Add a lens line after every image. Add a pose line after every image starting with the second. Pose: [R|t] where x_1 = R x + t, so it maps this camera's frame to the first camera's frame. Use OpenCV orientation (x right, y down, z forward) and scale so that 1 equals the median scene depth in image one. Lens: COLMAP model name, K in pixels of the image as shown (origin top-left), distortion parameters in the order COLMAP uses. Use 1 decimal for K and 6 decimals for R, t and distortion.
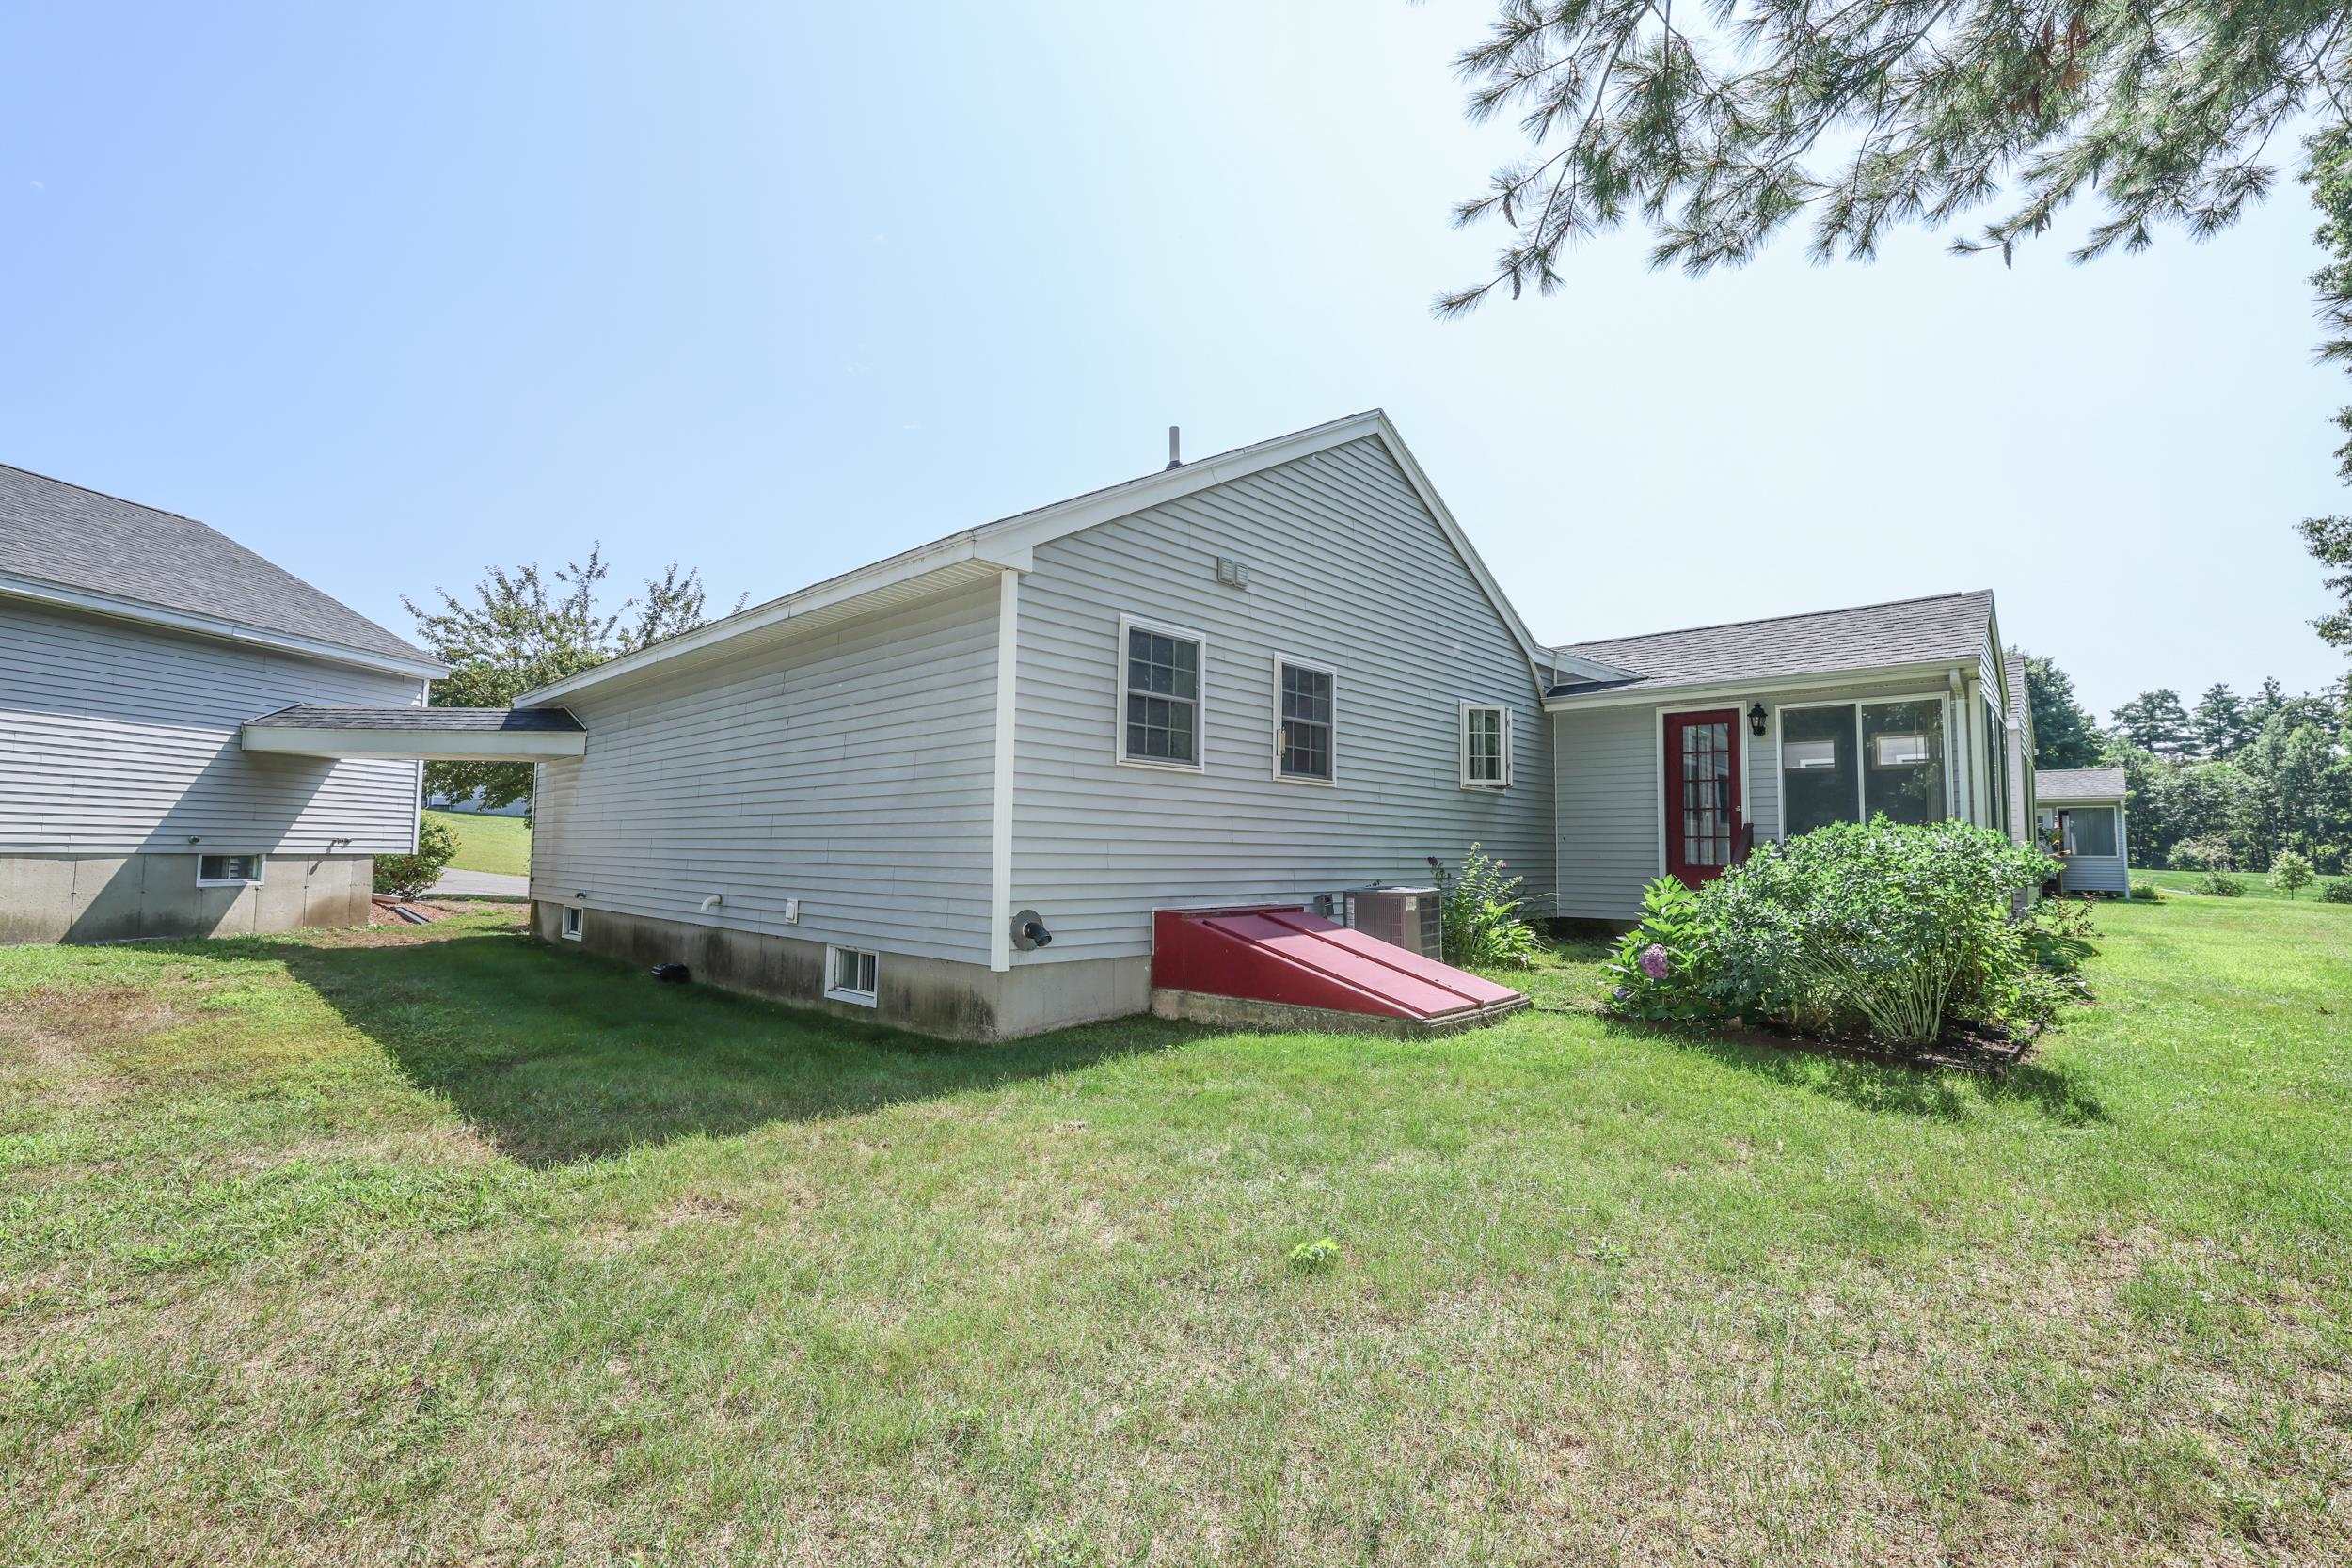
lens RADIAL K [[1011.9, 0, 1173.4], [0, 1011.9, 783.6], [0, 0, 1]] dist [-0.048953, 0.016264]
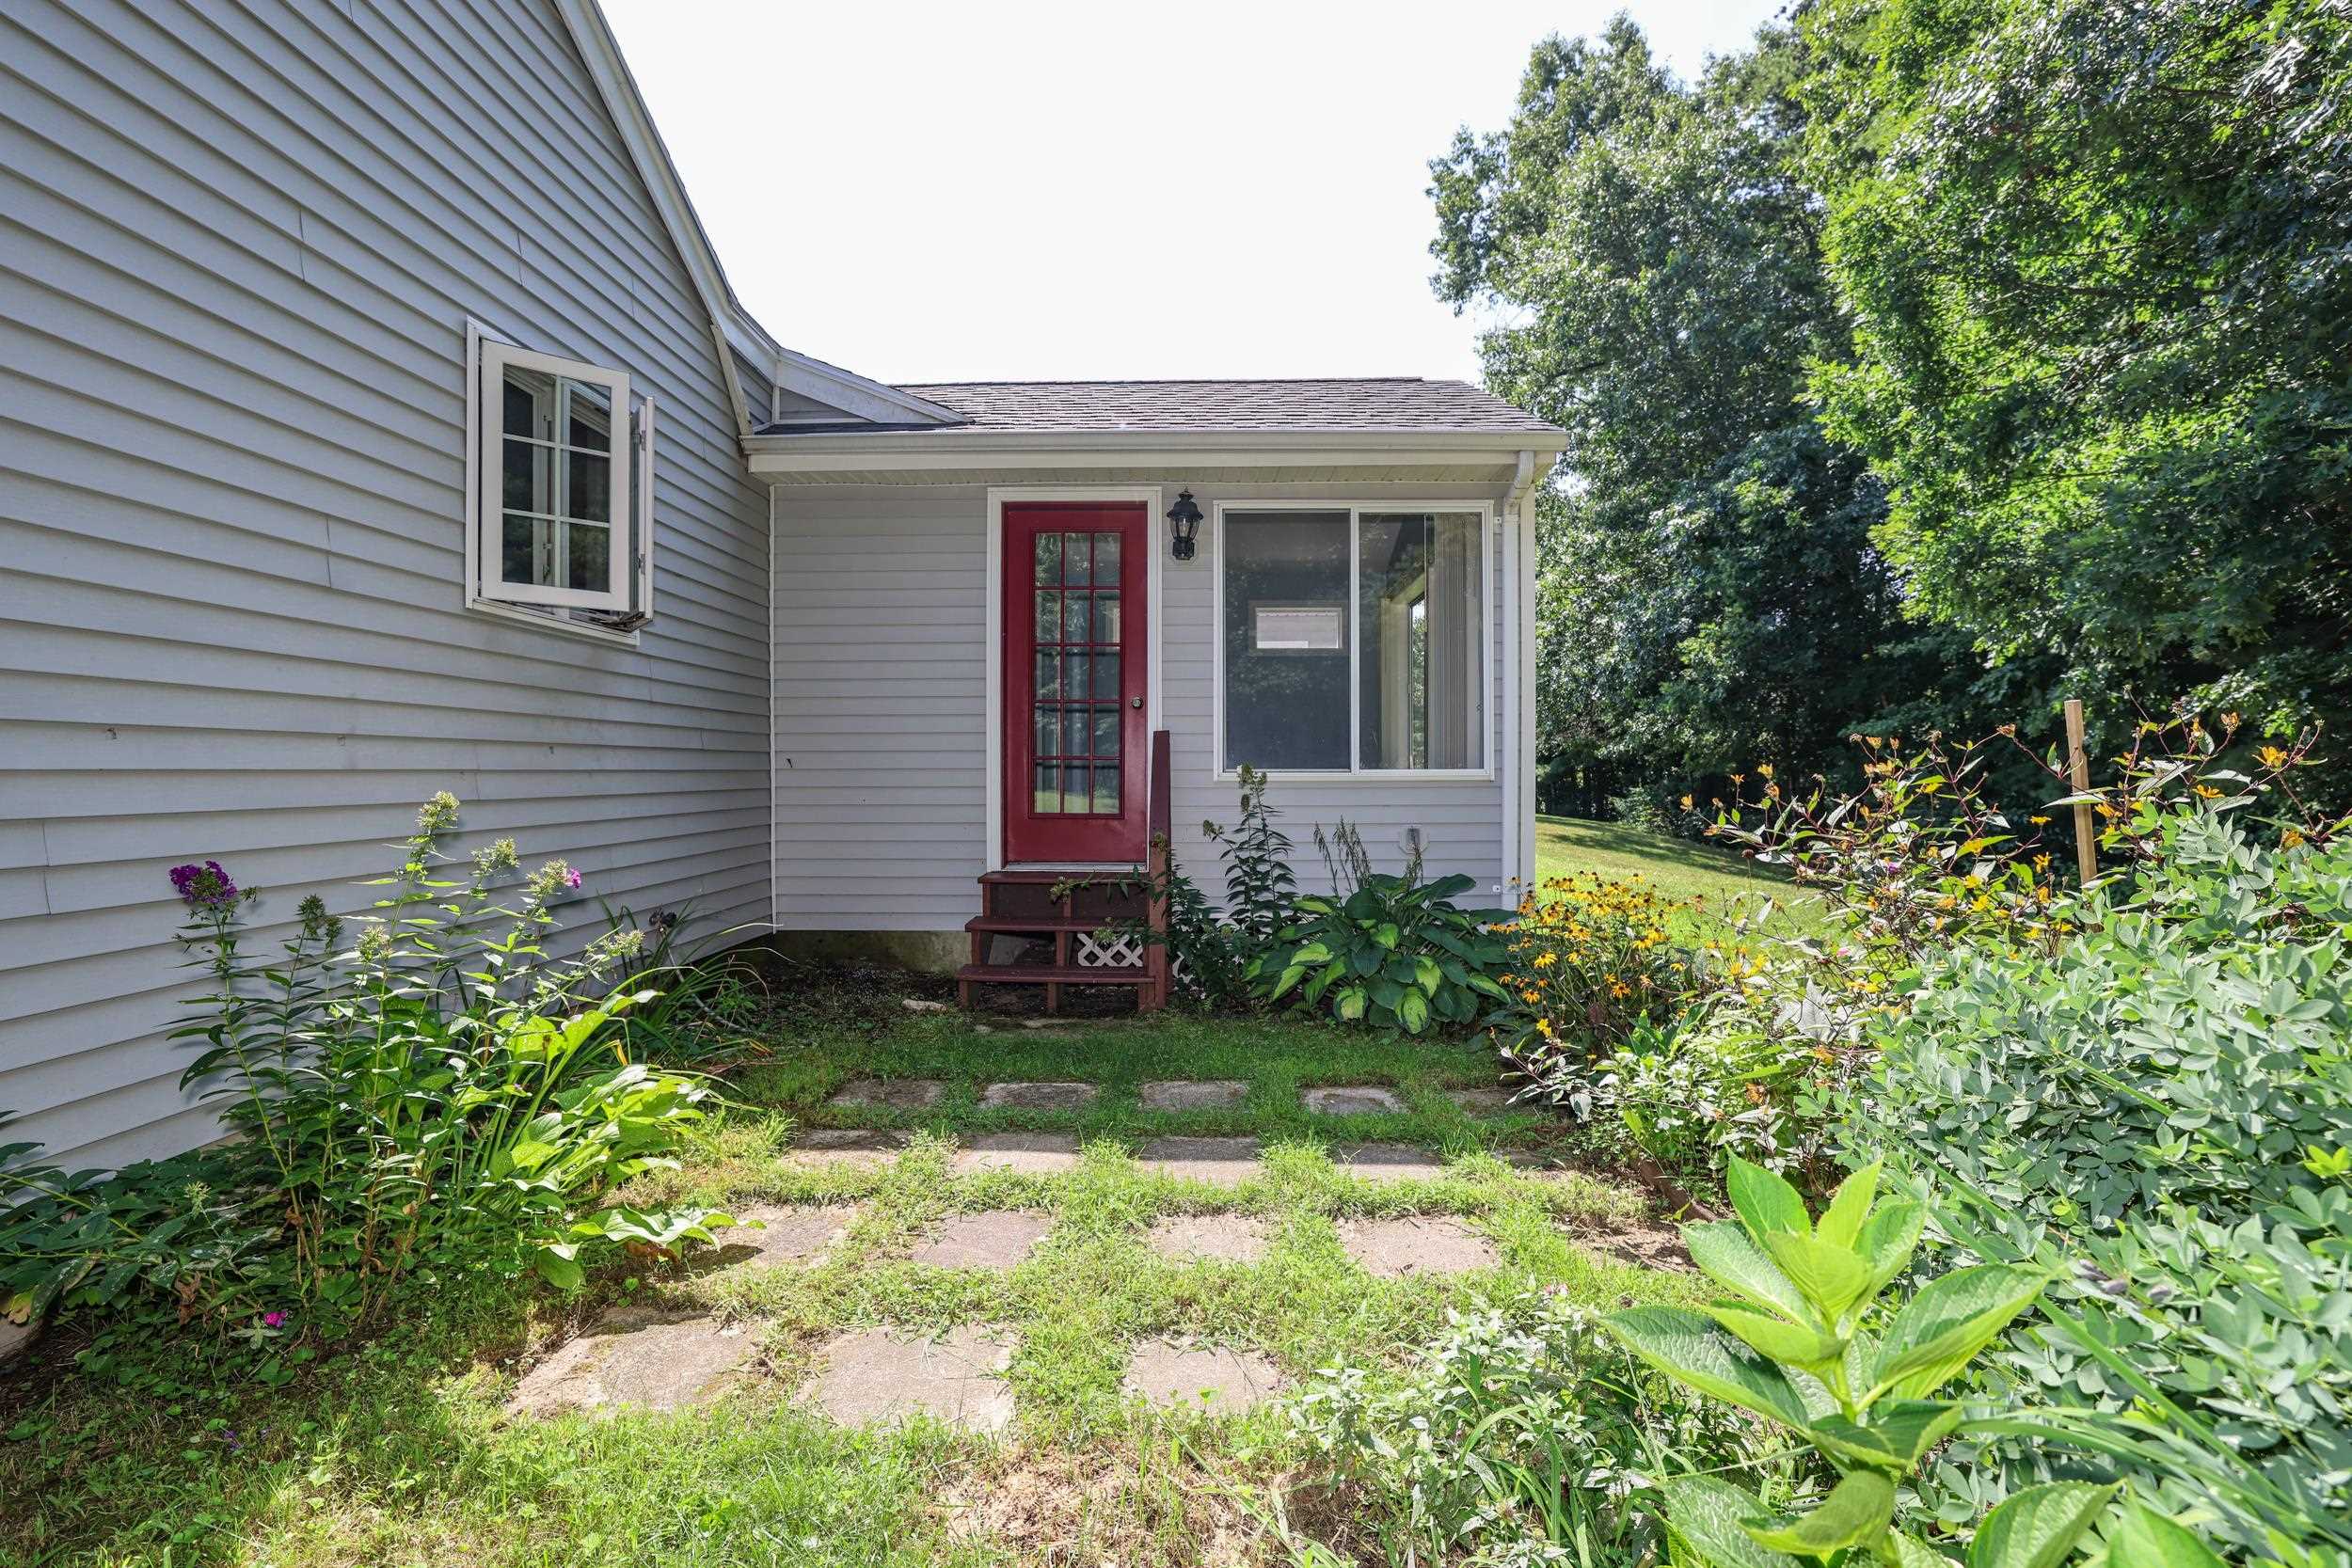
lens RADIAL K [[1033.6, 0, 1176.0], [0, 1033.6, 784.0], [0, 0, 1]] dist [-0.044951, 0.016597]
pose [[0.739886, -0.023593, 0.672318, 0.258737], [-0.033545, 0.996848, 0.071898, 0.032212], [-0.671895, -0.075749, 0.736762, 0.682104]]
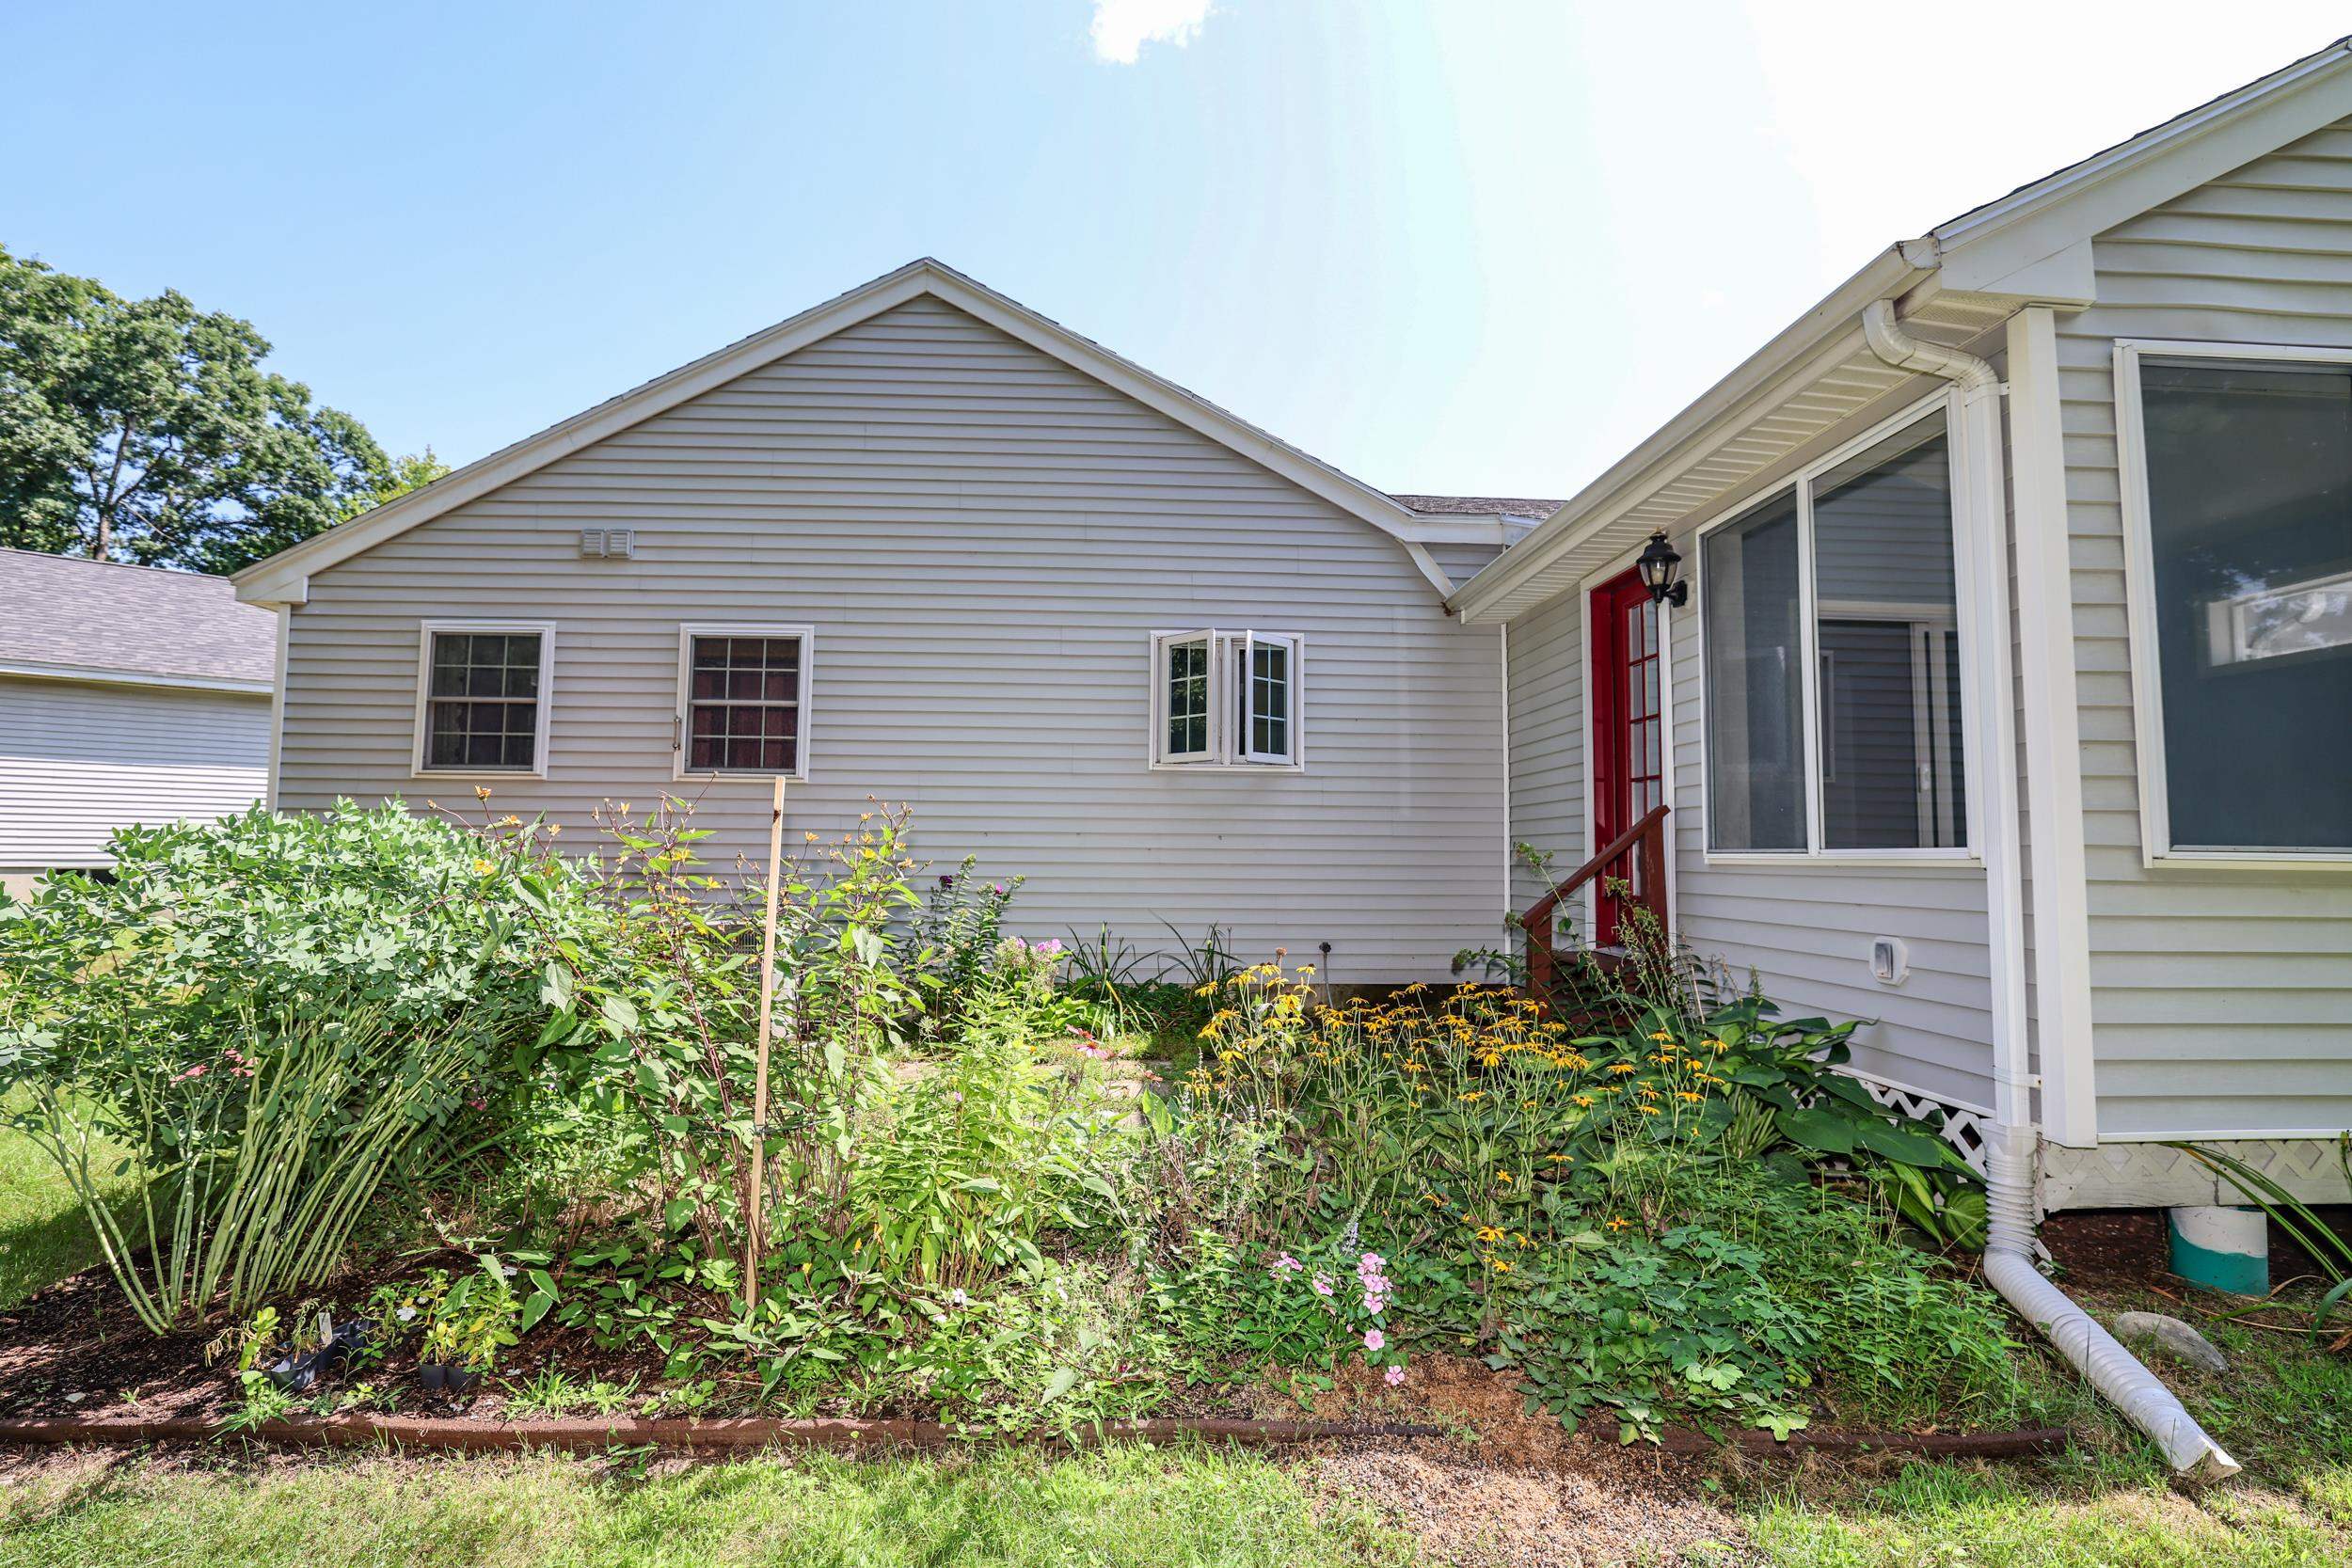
lens RADIAL K [[1033.6, 0, 1176.0], [0, 1033.6, 784.0], [0, 0, 1]] dist [-0.044951, 0.016597]
pose [[0.722411, -0.054889, -0.689282, 0.824980], [0.050030, 0.998381, -0.027069, 0.035730], [0.689651, -0.014930, 0.723988, 0.584422]]
